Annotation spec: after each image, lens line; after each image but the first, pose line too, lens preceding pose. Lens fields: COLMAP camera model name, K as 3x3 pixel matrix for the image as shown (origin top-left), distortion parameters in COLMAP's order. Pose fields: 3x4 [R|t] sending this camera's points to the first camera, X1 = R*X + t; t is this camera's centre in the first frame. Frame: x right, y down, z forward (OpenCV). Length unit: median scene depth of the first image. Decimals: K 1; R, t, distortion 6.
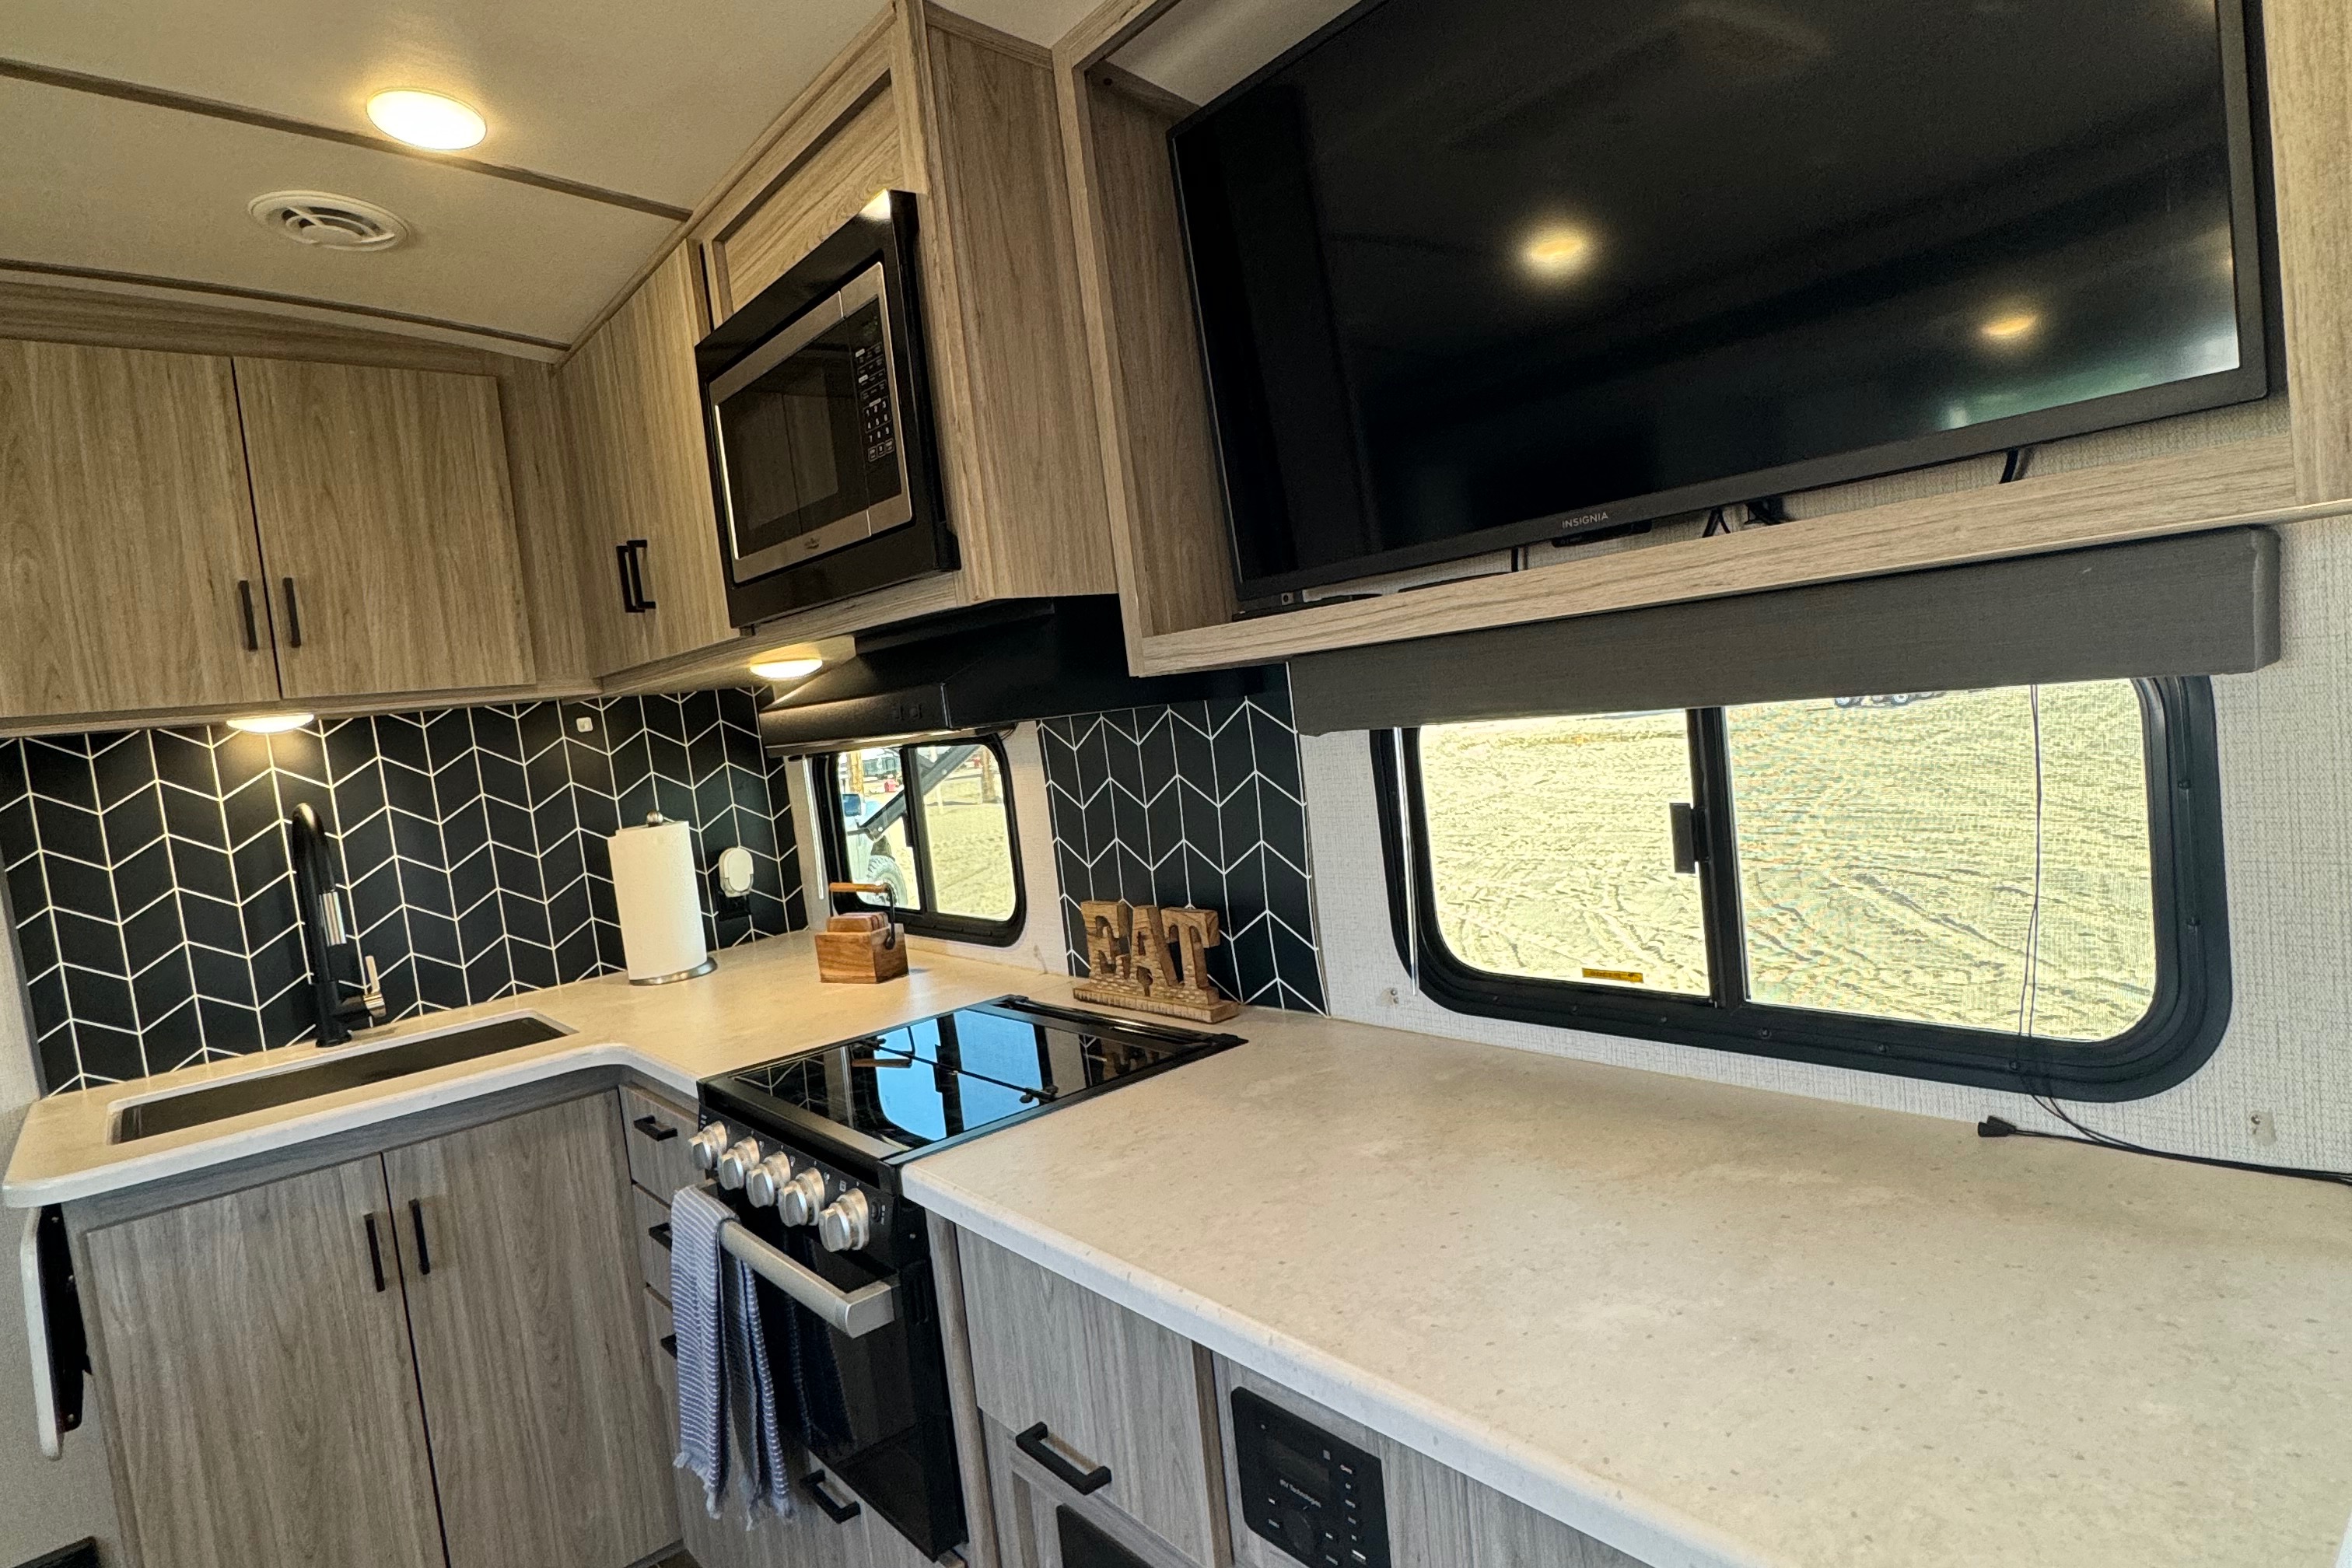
lens RADIAL K [[1248.7, 0, 1182.1], [0, 1248.7, 783.5], [0, 0, 1]] dist [-0.001508, 0.000084]
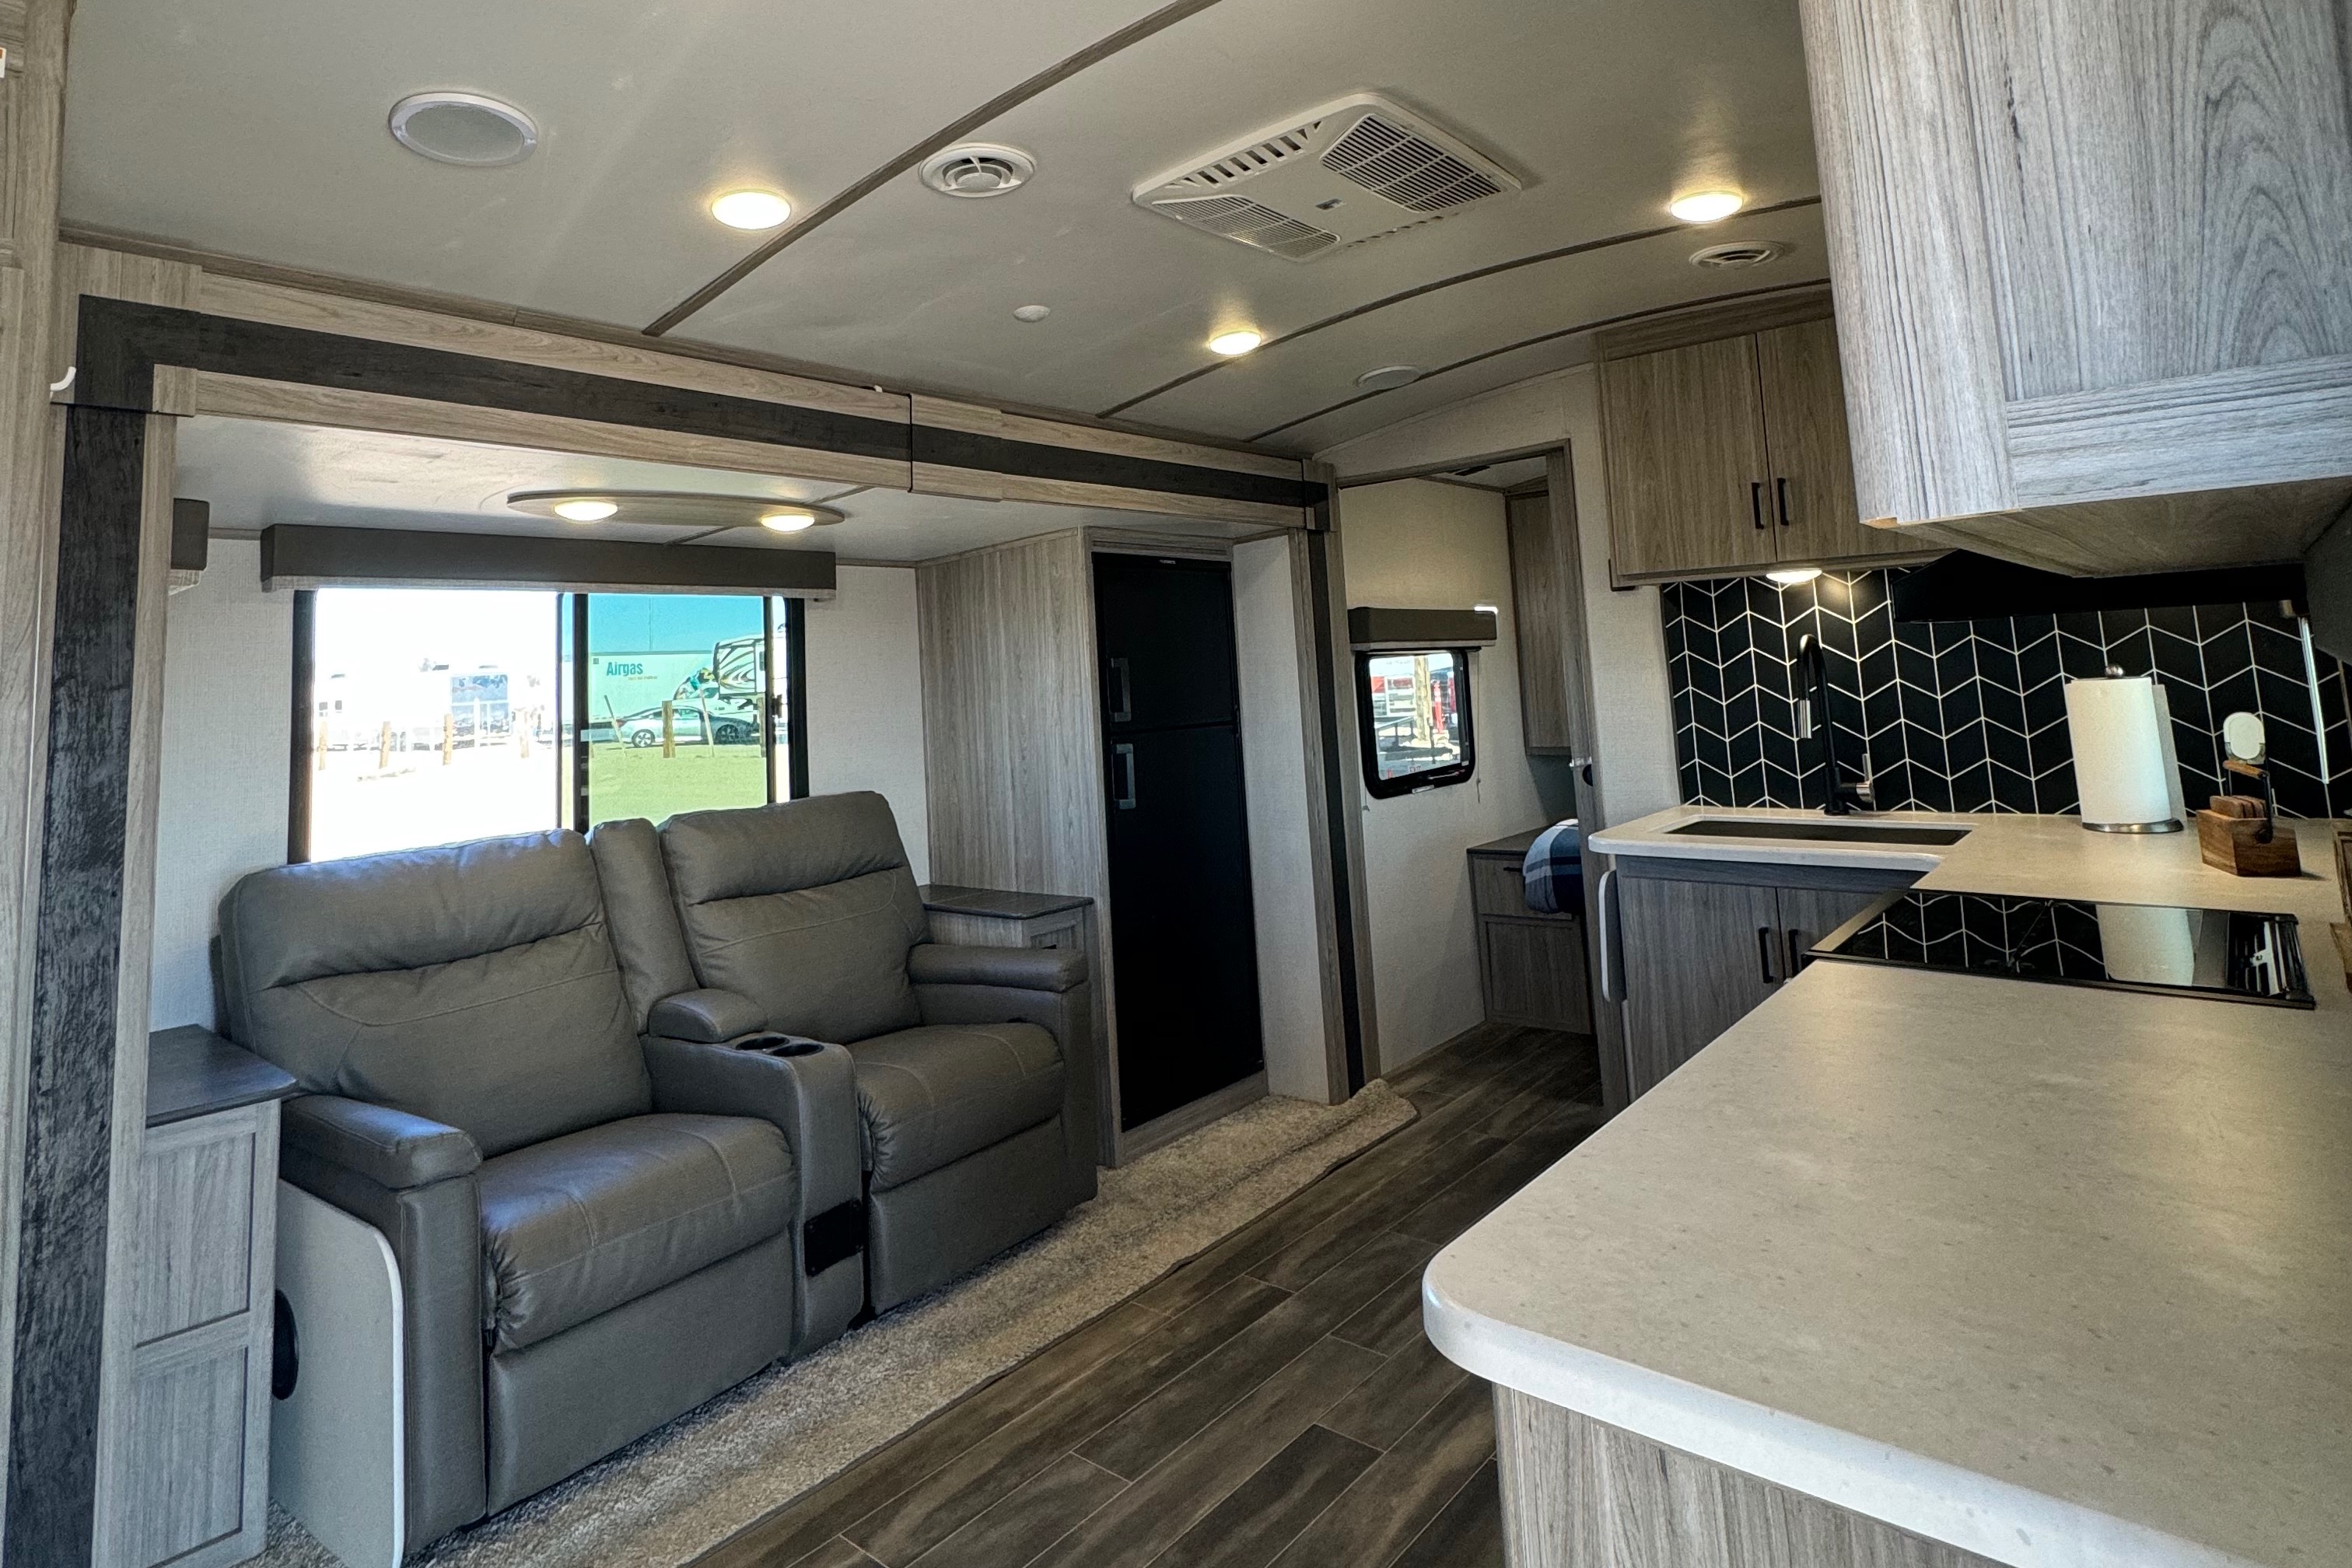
lens RADIAL K [[1248.7, 0, 1180.7], [0, 1248.7, 534.3], [0, 0, 1]] dist [-0.001508, 0.000084]
pose [[0.163528, -0.005187, -0.986525, 0.666739], [-0.035025, 0.999325, -0.011060, -0.066650], [0.985917, 0.036362, 0.163236, 0.093669]]
